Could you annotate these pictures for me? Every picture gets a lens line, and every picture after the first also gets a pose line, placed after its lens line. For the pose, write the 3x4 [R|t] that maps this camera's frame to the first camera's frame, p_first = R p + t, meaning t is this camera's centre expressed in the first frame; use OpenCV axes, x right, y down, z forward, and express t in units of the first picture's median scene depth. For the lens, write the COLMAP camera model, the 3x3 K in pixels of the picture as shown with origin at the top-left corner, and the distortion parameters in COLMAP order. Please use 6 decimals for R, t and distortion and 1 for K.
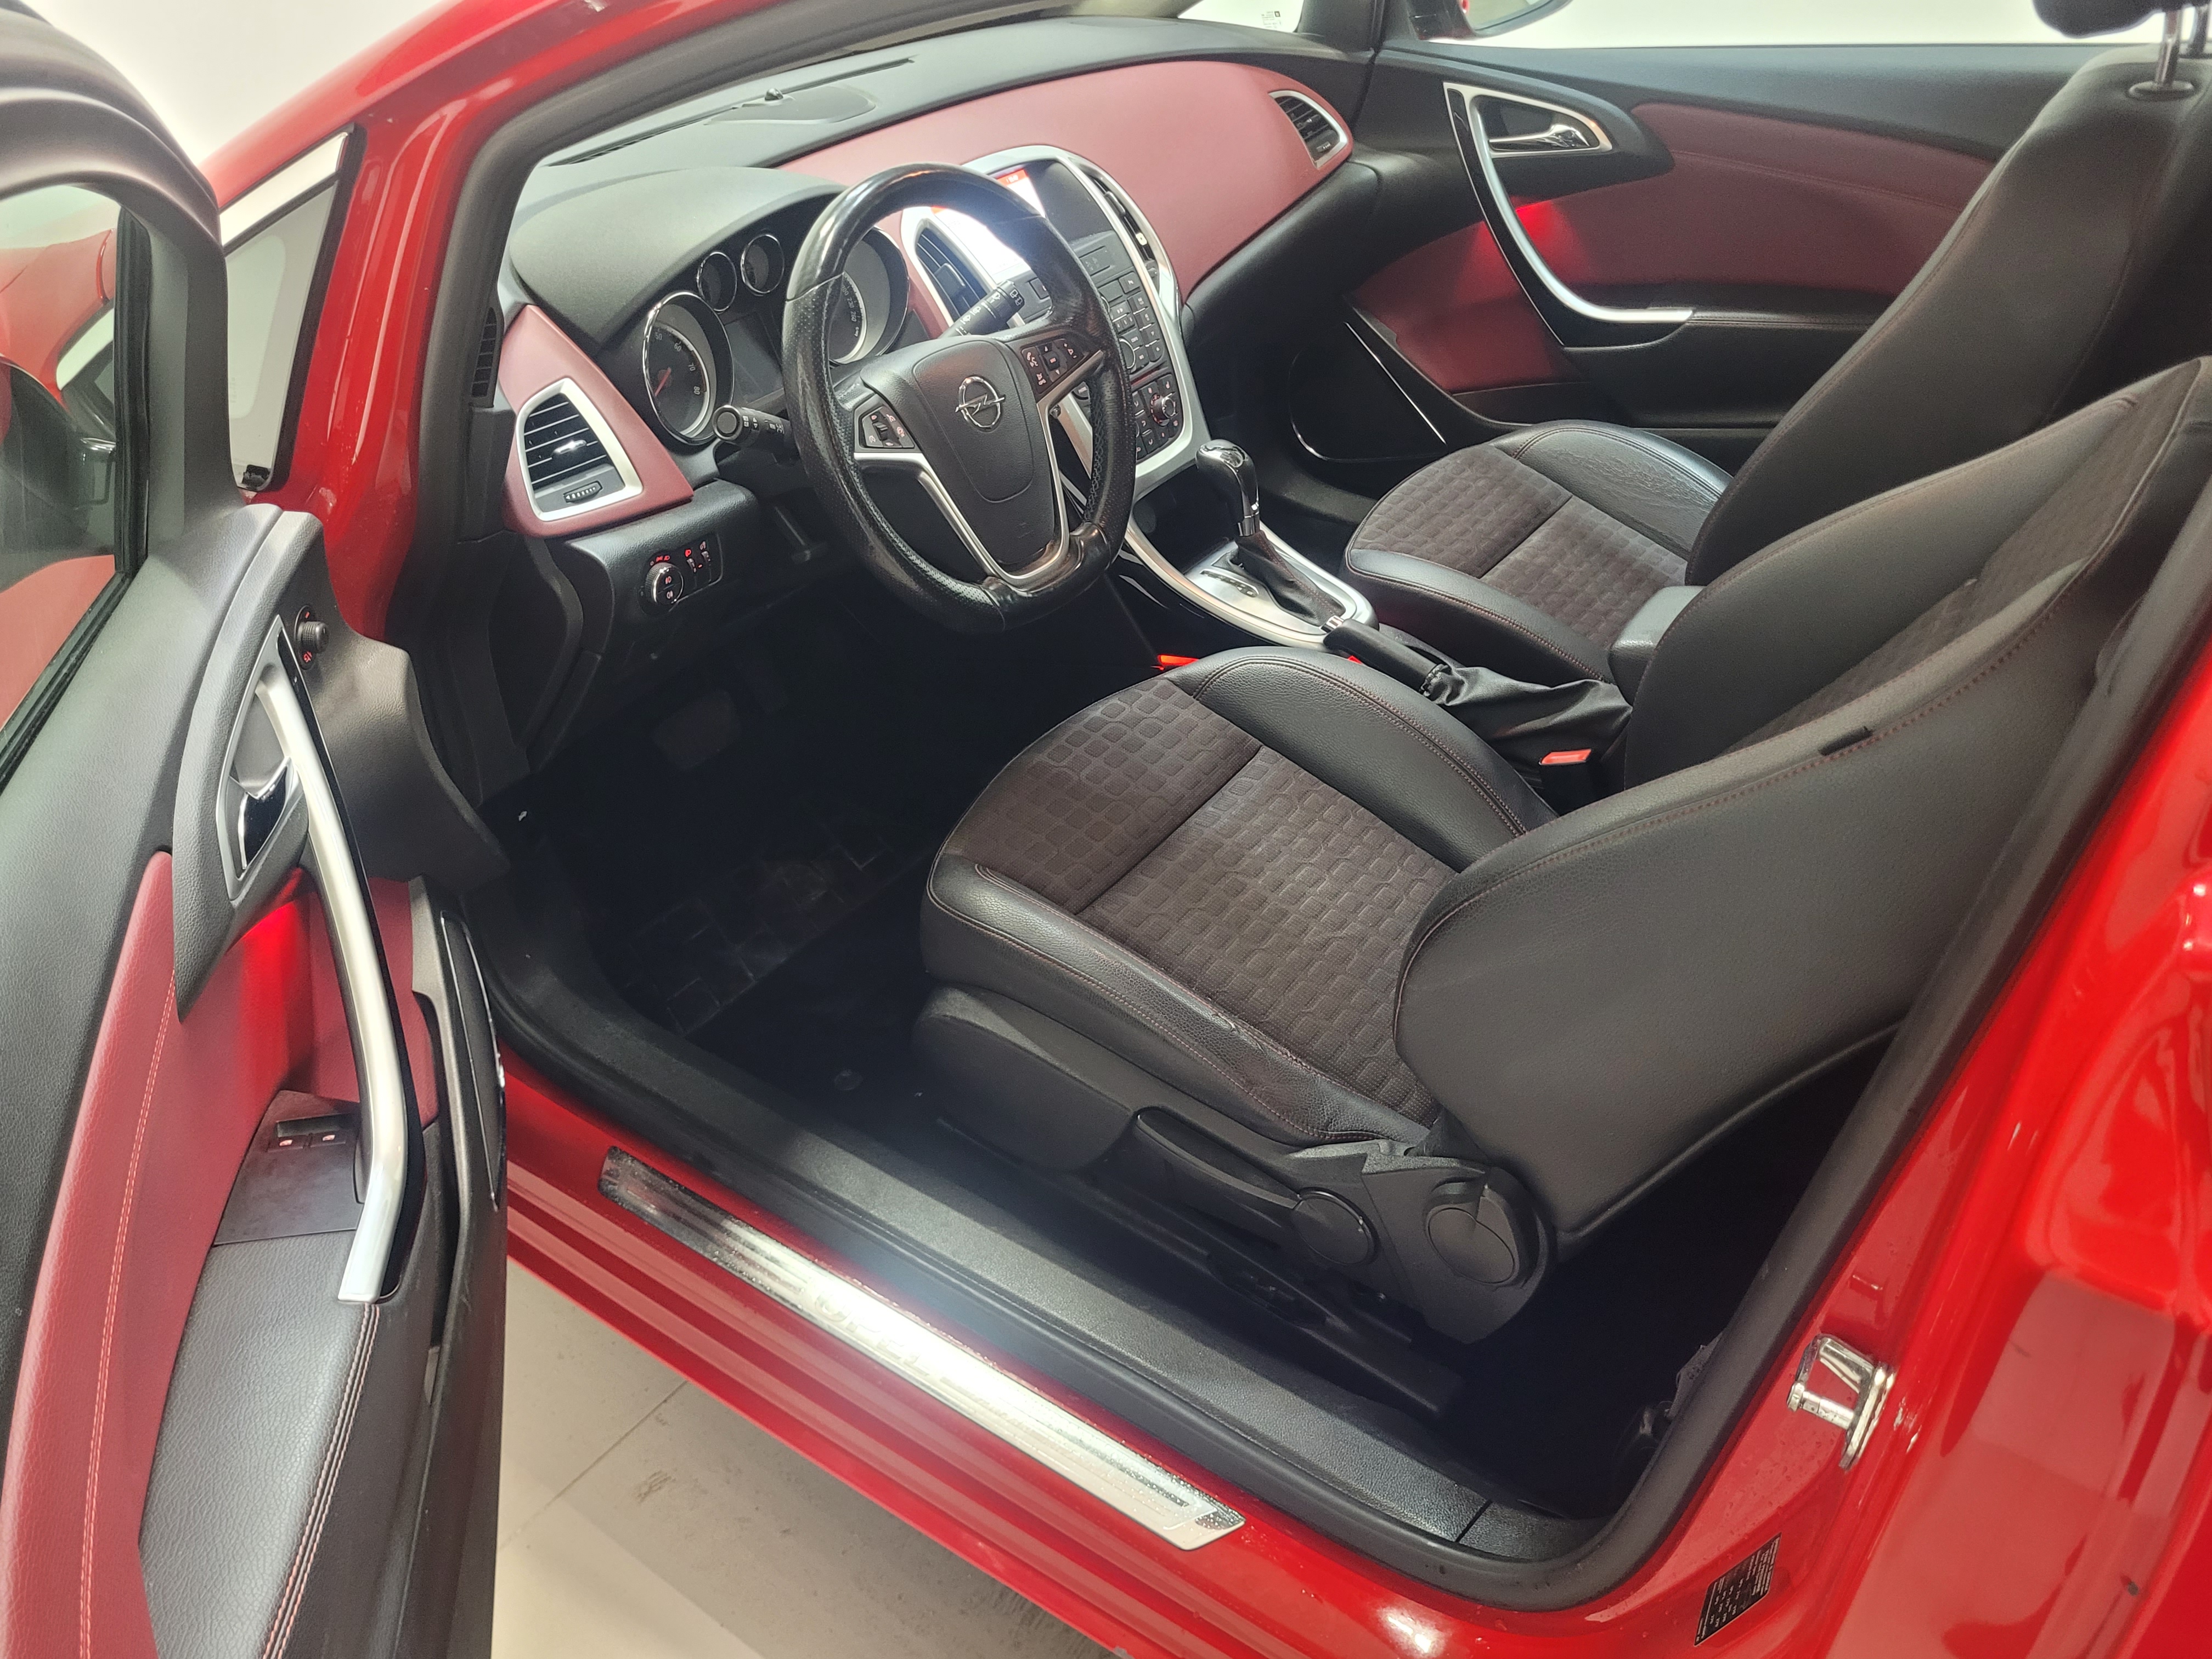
lens RADIAL K [[1541.9, 0, 1106.0], [0, 1541.9, 829.5], [0, 0, 1]] dist [0.060967, -0.001286]
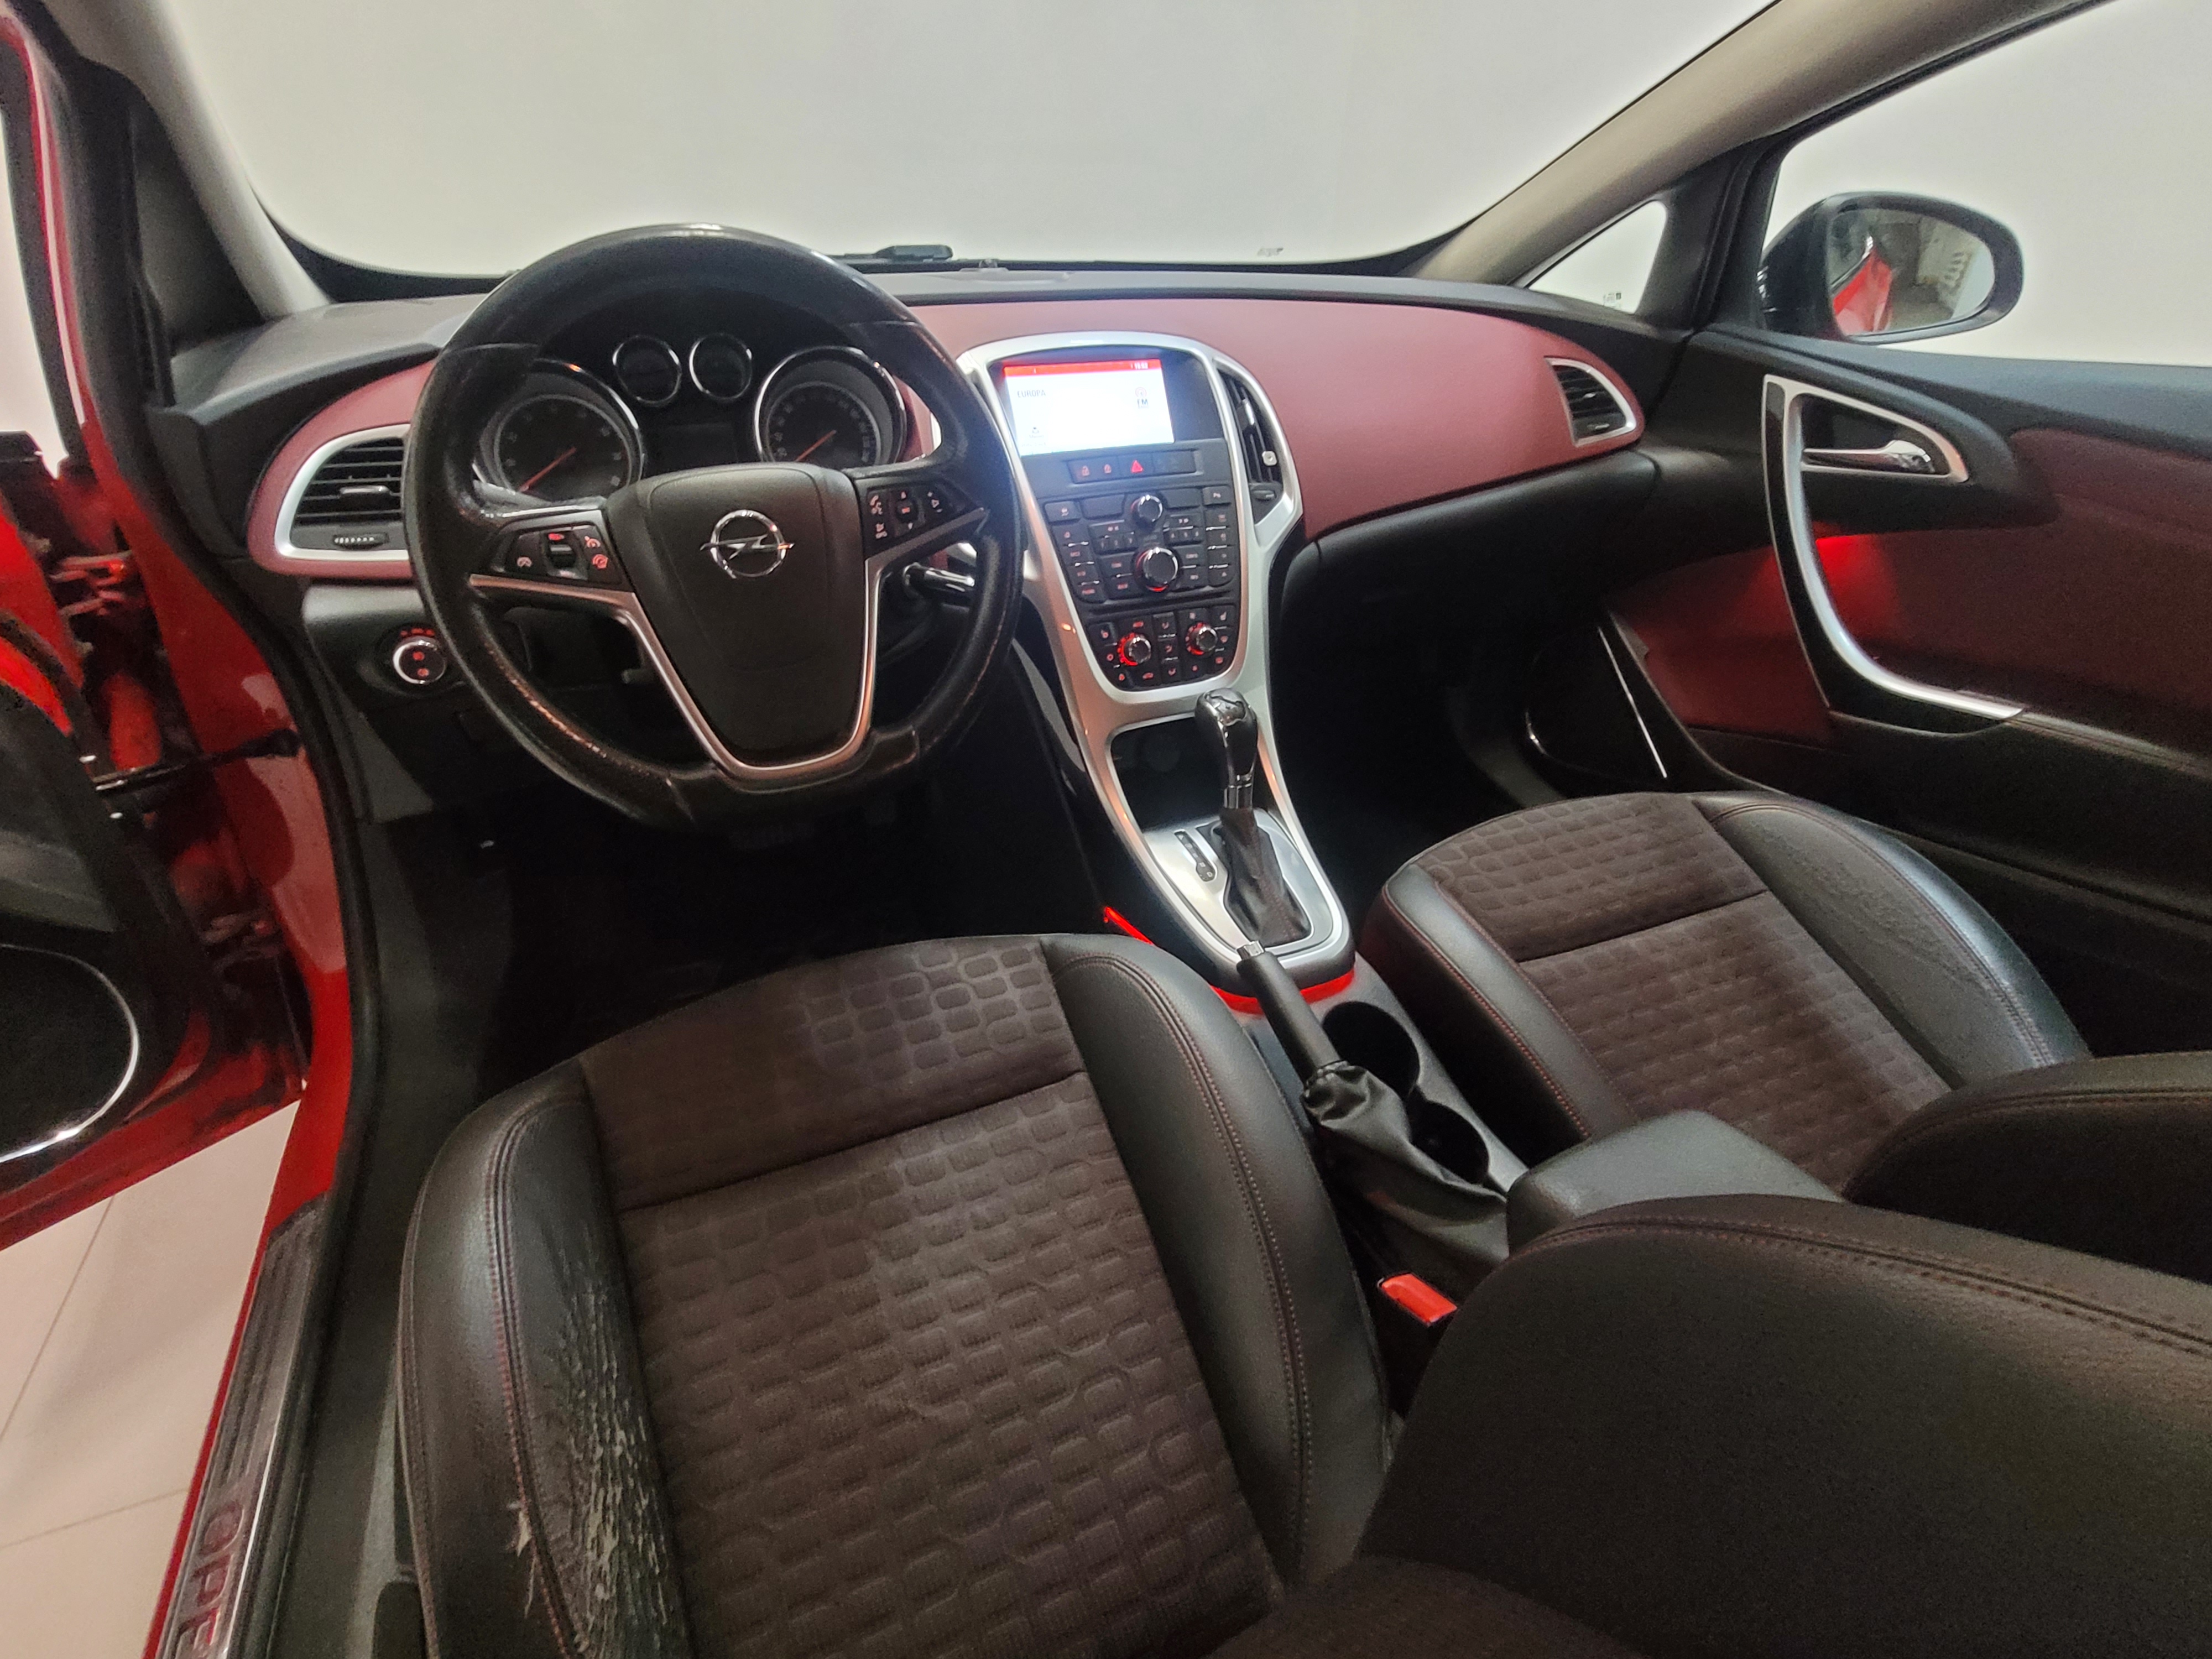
lens RADIAL K [[1058.9, 0, 1106.0], [0, 1058.9, 829.5], [0, 0, 1]] dist [0.024256, 0.000219]
pose [[0.865187, 0.313471, -0.391392, 0.219783], [-0.341529, 0.939869, -0.002211, -0.132982], [0.367164, 0.135585, 0.920221, 0.392770]]
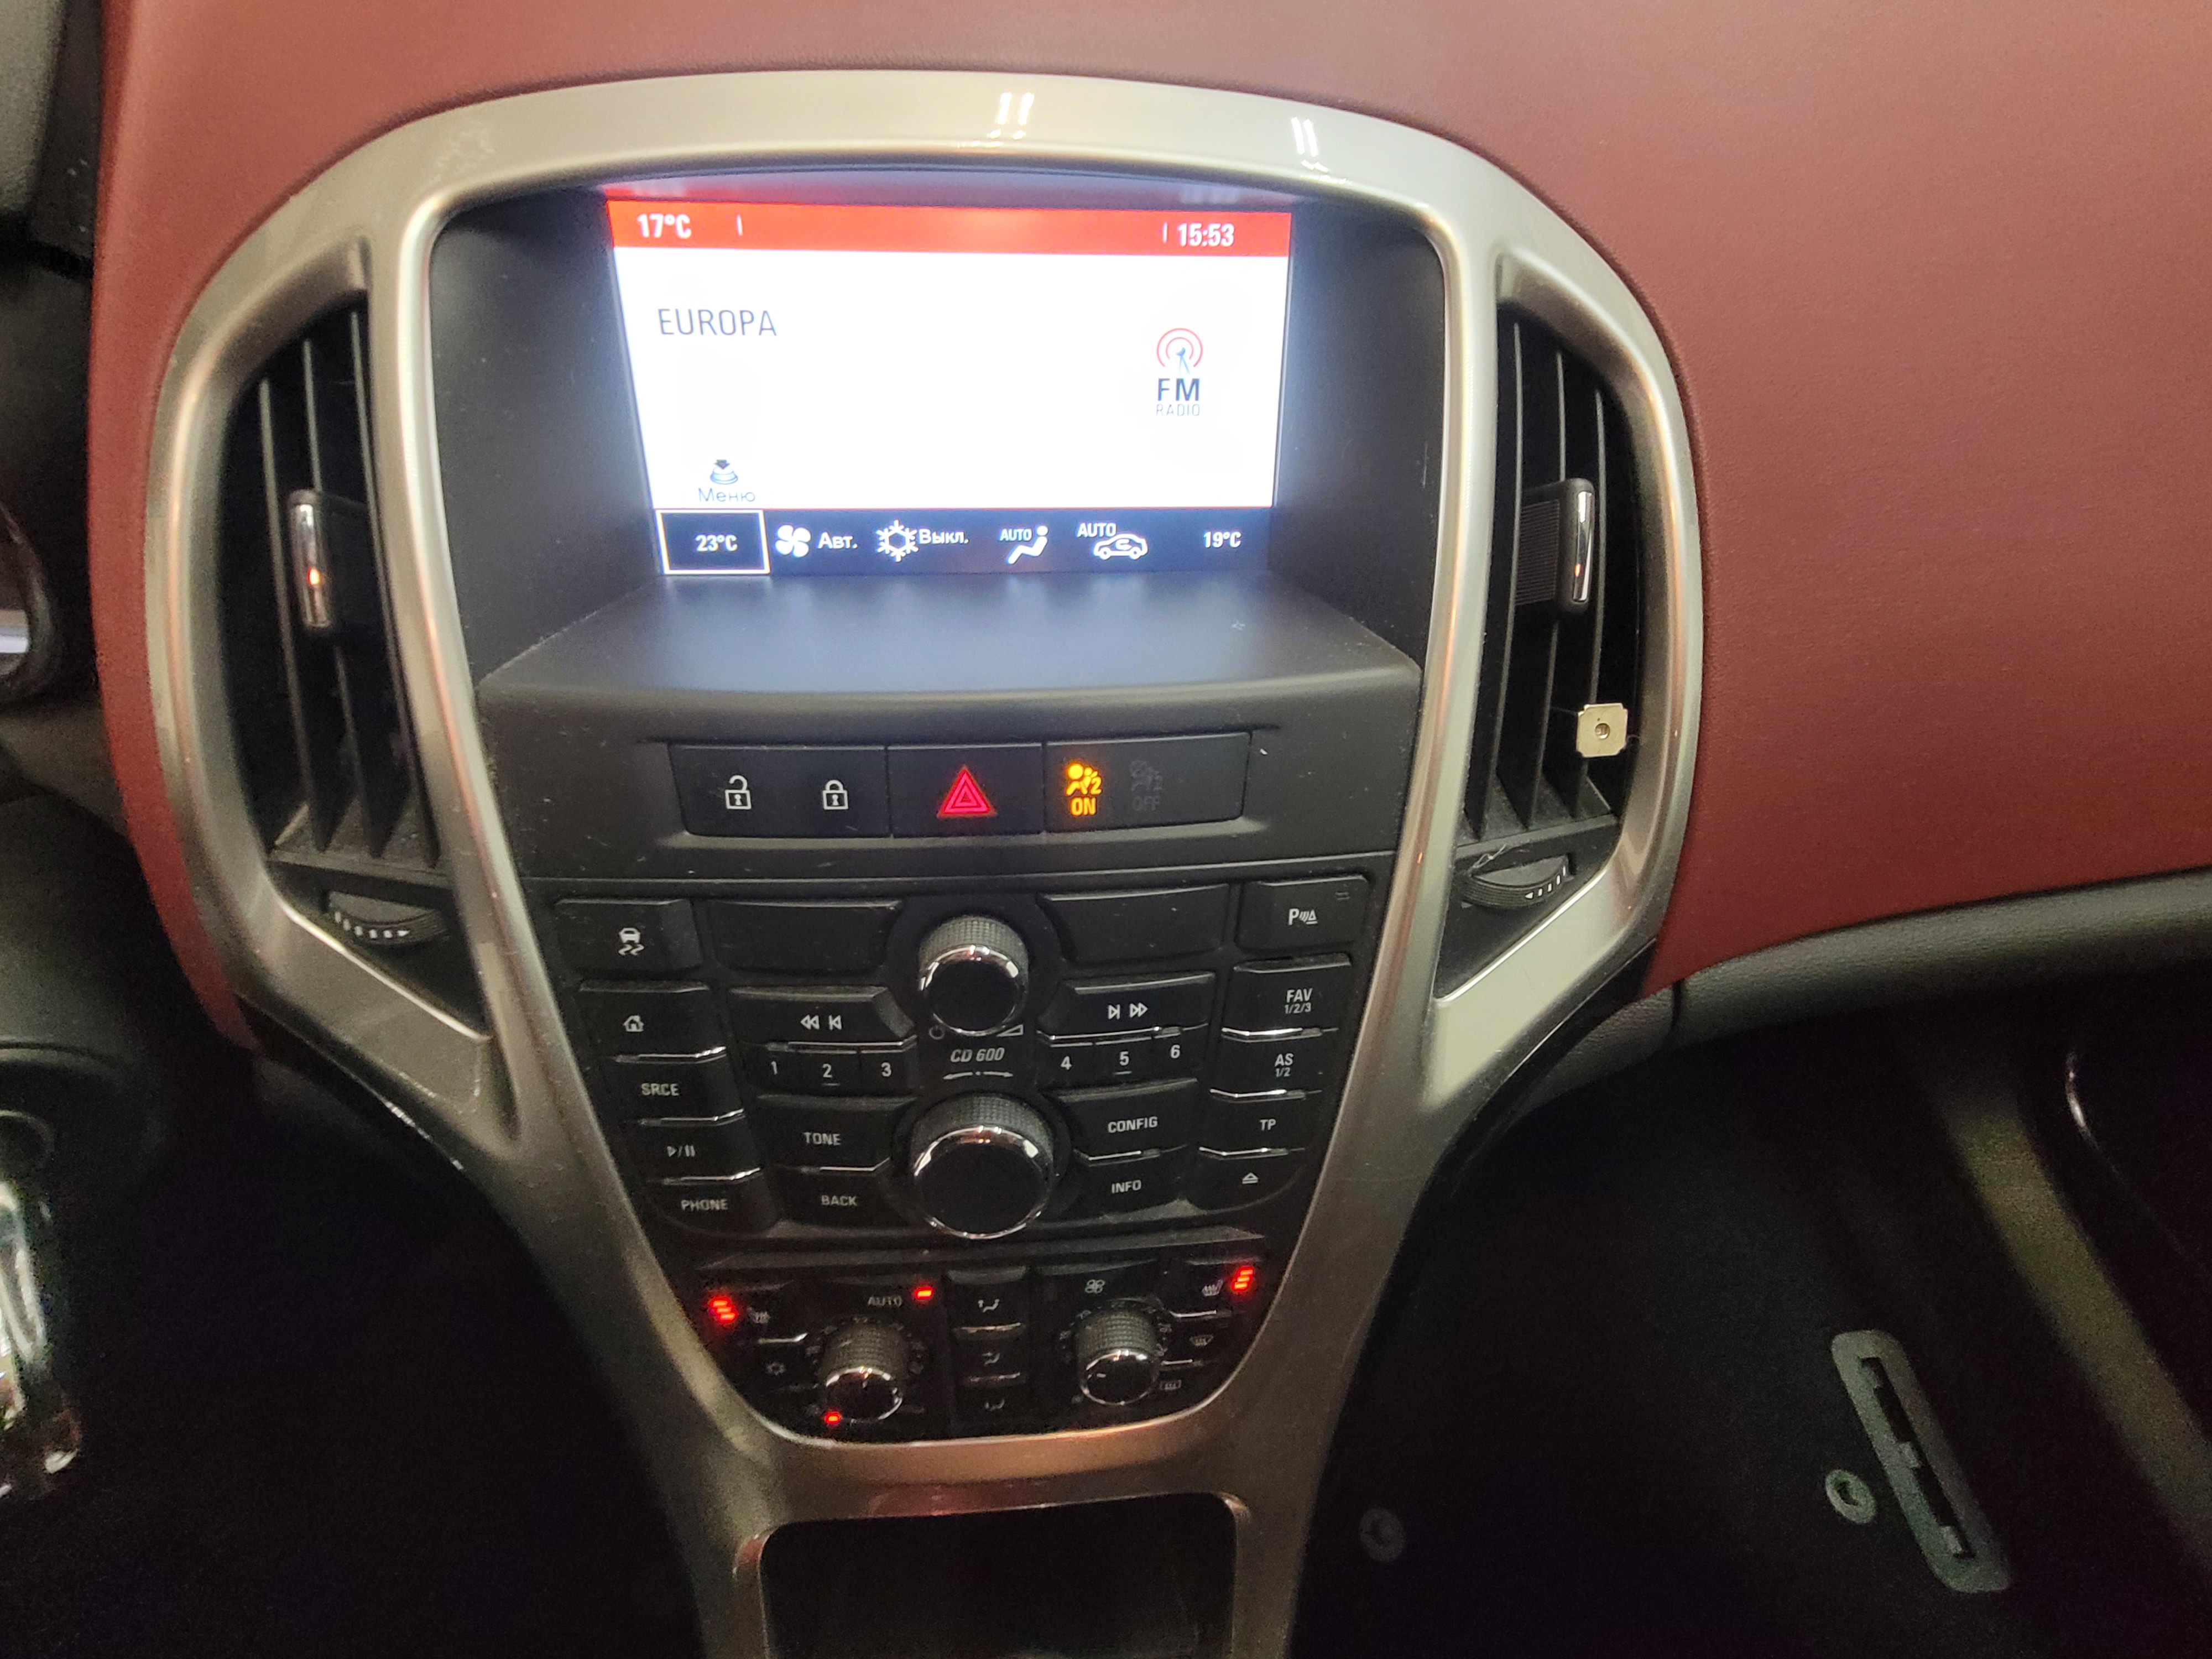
lens RADIAL K [[1063.4, 0, 1129.3], [0, 1063.4, 831.4], [0, 0, 1]] dist [0.031473, 0.000590]
pose [[0.633188, 0.658351, -0.406997, 0.049723], [-0.512698, 0.750687, 0.416664, -0.352371], [0.579839, -0.055160, 0.812862, 0.739956]]
